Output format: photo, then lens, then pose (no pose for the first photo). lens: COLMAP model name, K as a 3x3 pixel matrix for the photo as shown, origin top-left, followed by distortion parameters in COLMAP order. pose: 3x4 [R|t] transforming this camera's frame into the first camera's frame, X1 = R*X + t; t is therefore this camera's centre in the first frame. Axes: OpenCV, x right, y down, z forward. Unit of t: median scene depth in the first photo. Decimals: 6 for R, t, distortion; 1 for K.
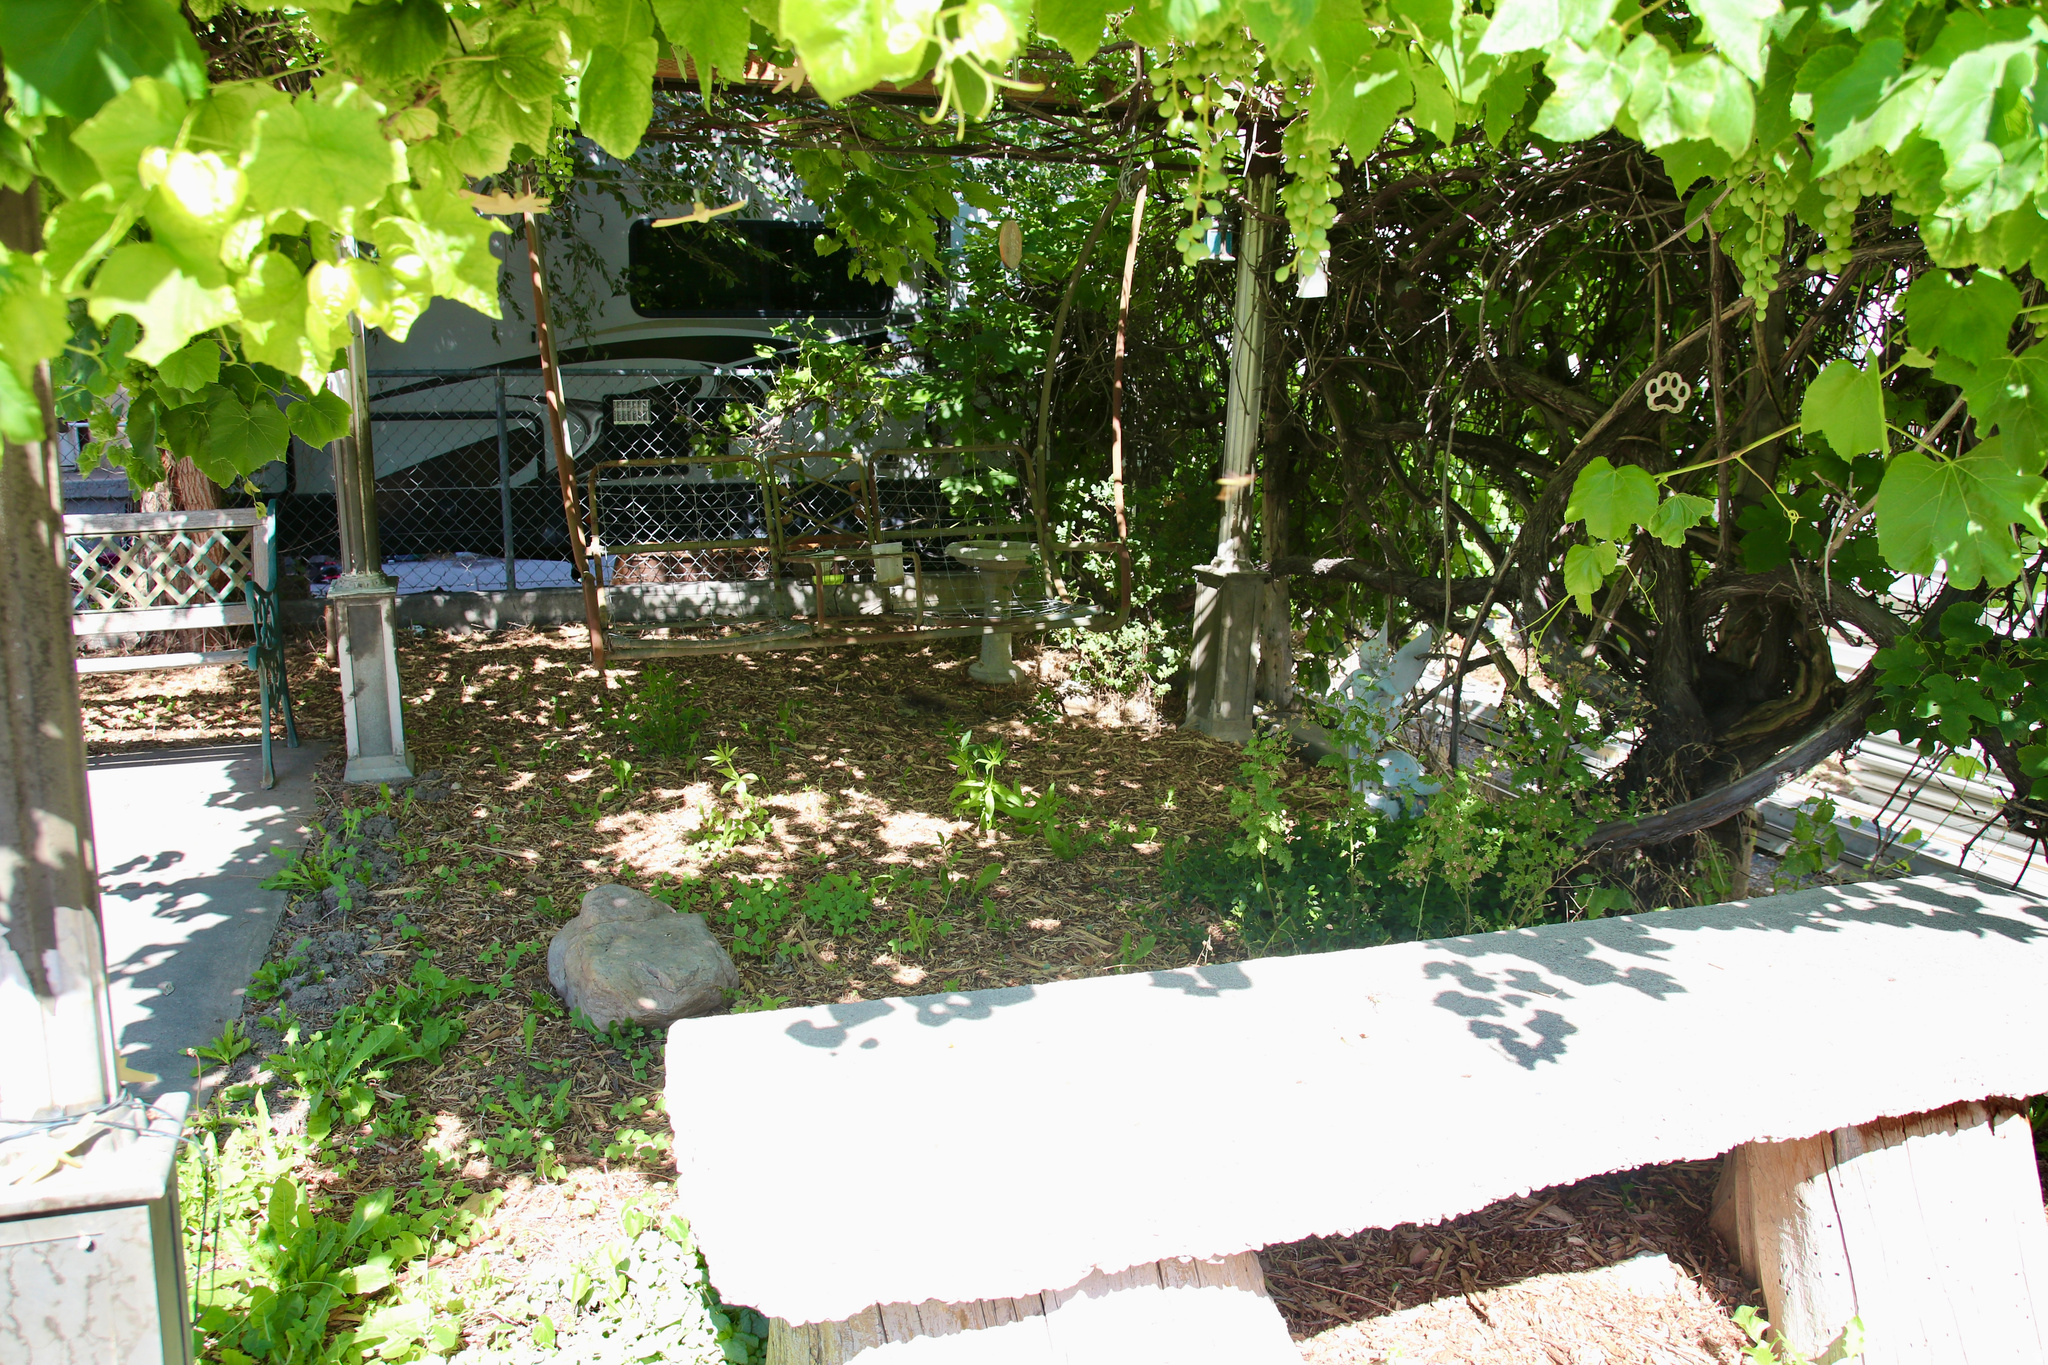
lens RADIAL K [[1587.6, 0, 1024.0], [0, 1587.6, 682.5], [0, 0, 1]] dist [-0.122787, 0.086625]
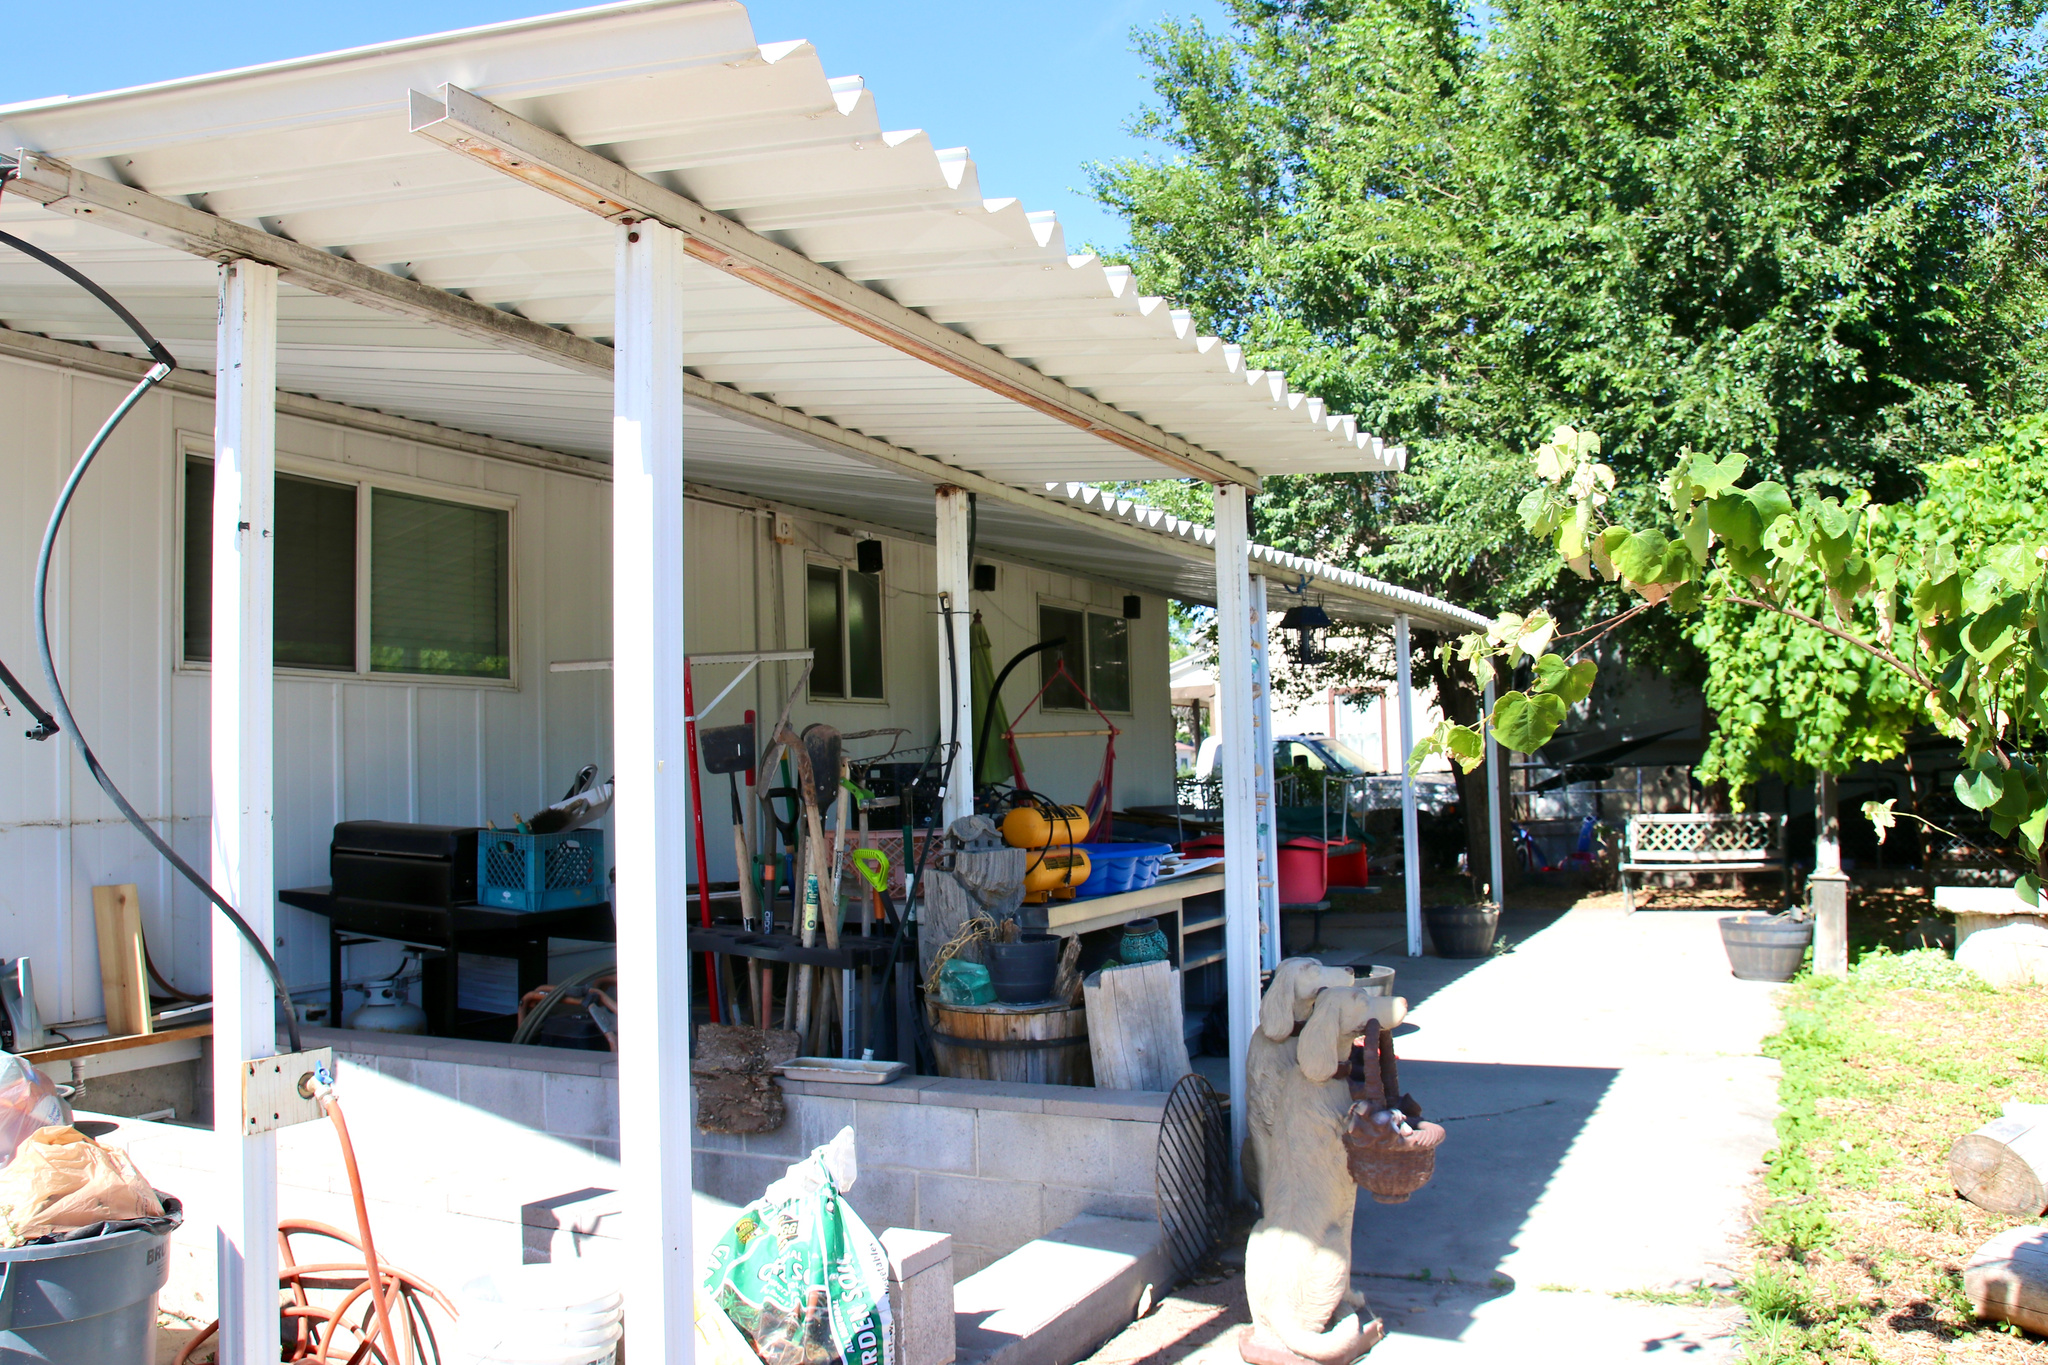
lens RADIAL K [[1737.9, 0, 1023.1], [0, 1737.9, 647.3], [0, 0, 1]] dist [-0.144868, 0.228523]
pose [[0.718551, -0.065247, -0.692407, 0.477171], [-0.115766, 0.970479, -0.211587, 0.306337], [0.685771, 0.232193, 0.689785, -1.564007]]
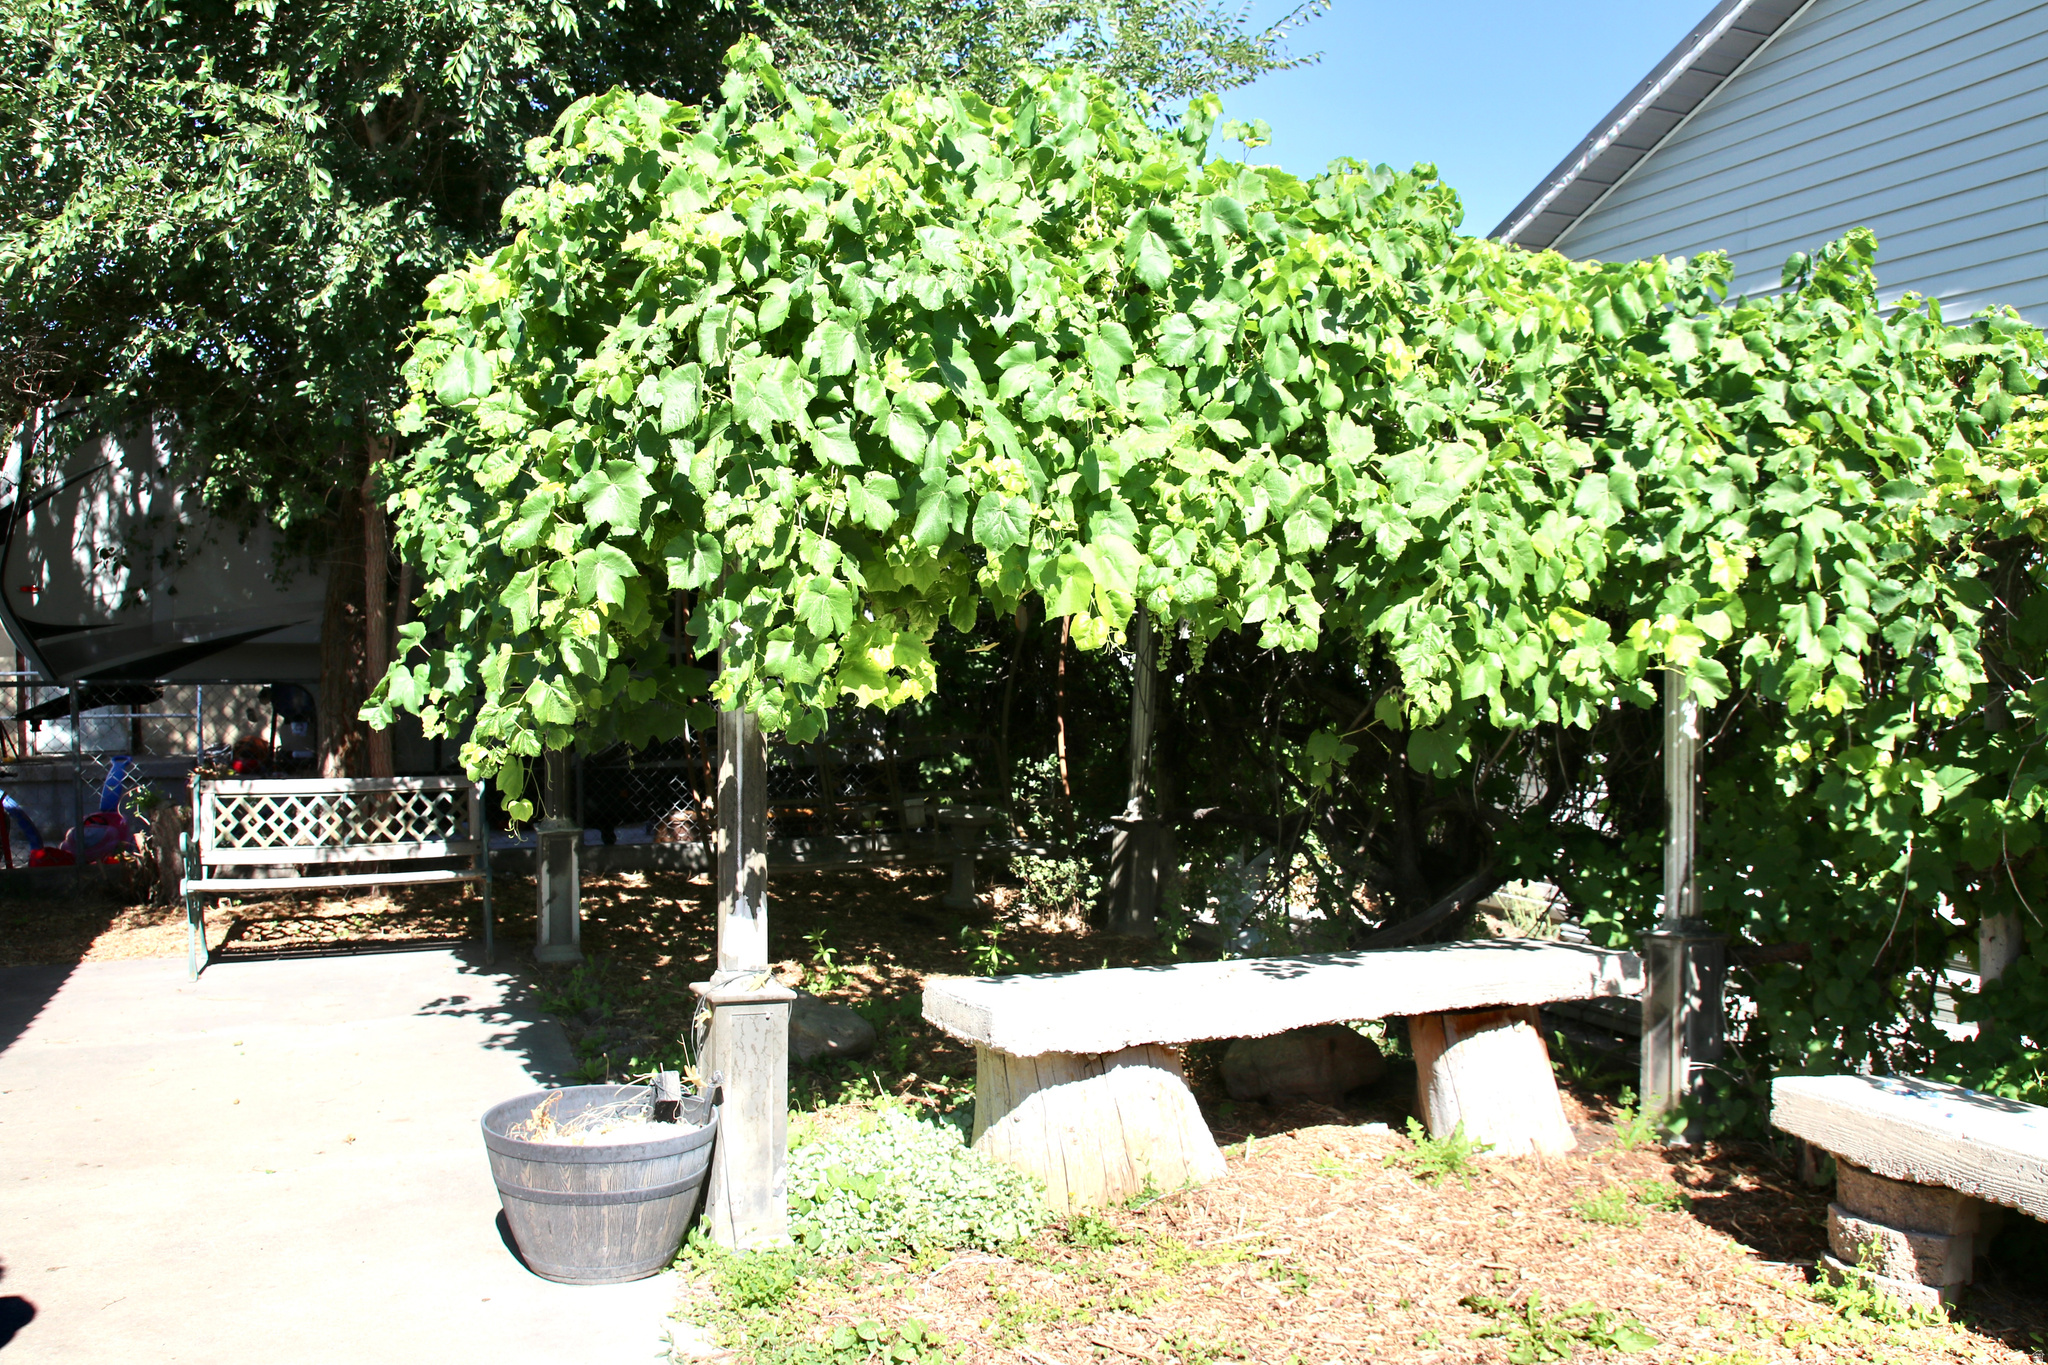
lens RADIAL K [[1587.6, 0, 1024.0], [0, 1587.6, 682.5], [0, 0, 1]] dist [-0.122787, 0.086625]
pose [[0.996776, -0.001675, 0.080217, -0.086039], [0.016426, 0.982867, -0.183585, 0.069047], [-0.078535, 0.184310, 0.979725, -0.425812]]
